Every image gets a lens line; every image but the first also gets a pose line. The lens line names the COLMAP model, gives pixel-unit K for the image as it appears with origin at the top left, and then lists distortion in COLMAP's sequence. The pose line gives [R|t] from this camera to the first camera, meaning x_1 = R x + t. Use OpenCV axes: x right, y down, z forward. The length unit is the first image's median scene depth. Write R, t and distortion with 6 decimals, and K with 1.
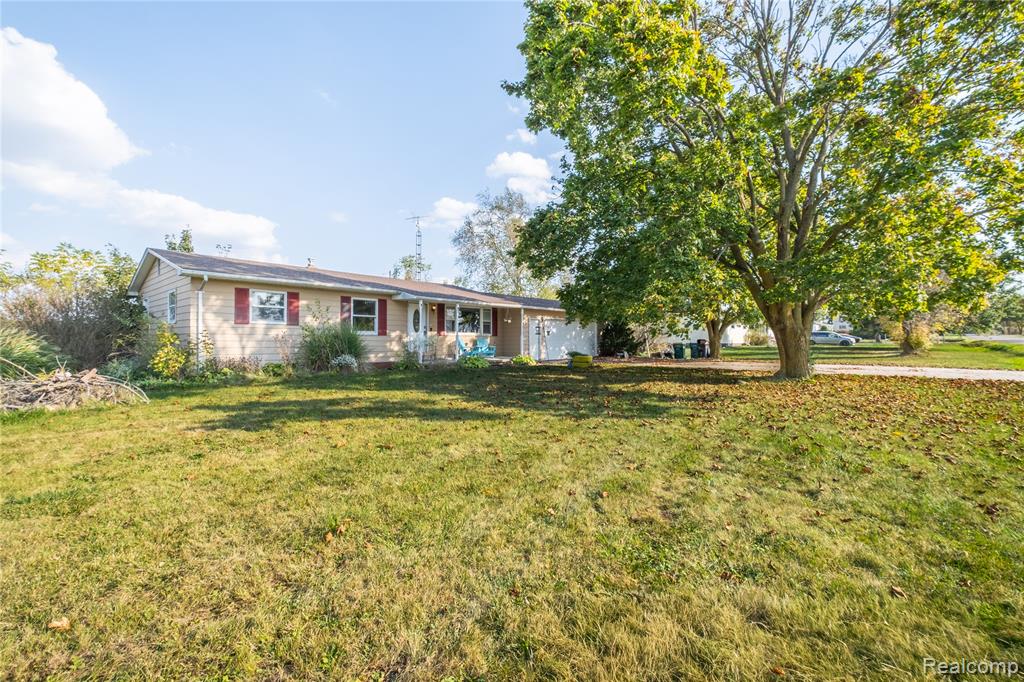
lens RADIAL K [[432.6, 0, 515.3], [0, 432.6, 337.8], [0, 0, 1]] dist [0.004124, 0.000235]
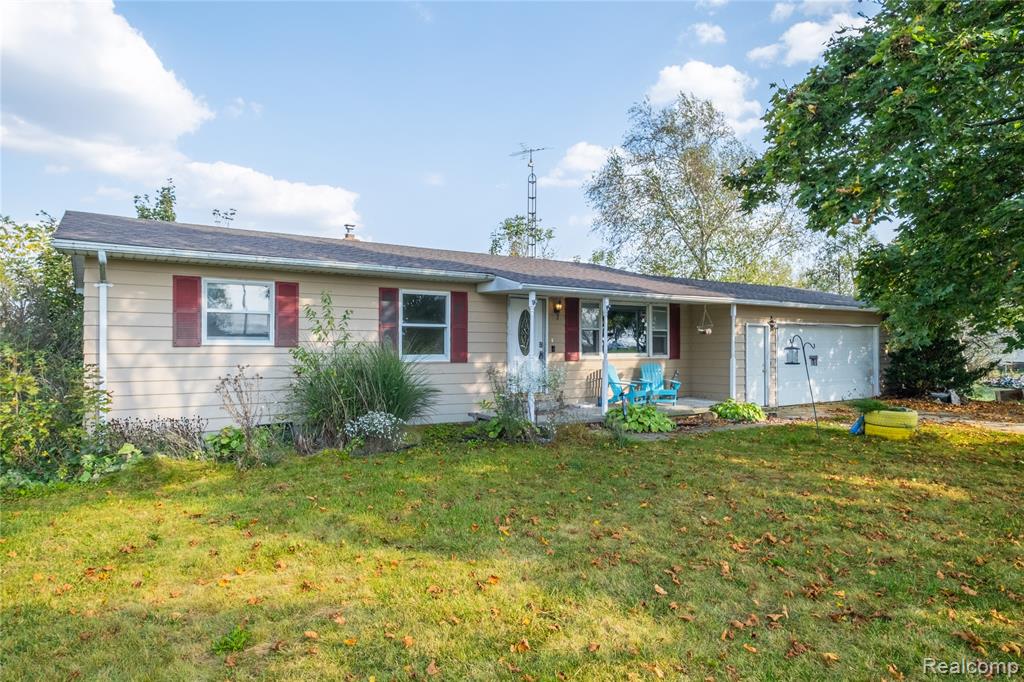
lens RADIAL K [[608.2, 0, 515.8], [0, 608.2, 339.2], [0, 0, 1]] dist [0.016048, -0.000290]
pose [[0.967899, -0.000194, -0.251338, -0.054611], [-0.000946, 0.999990, -0.004415, -0.026700], [0.251336, 0.004511, 0.967889, 0.284239]]
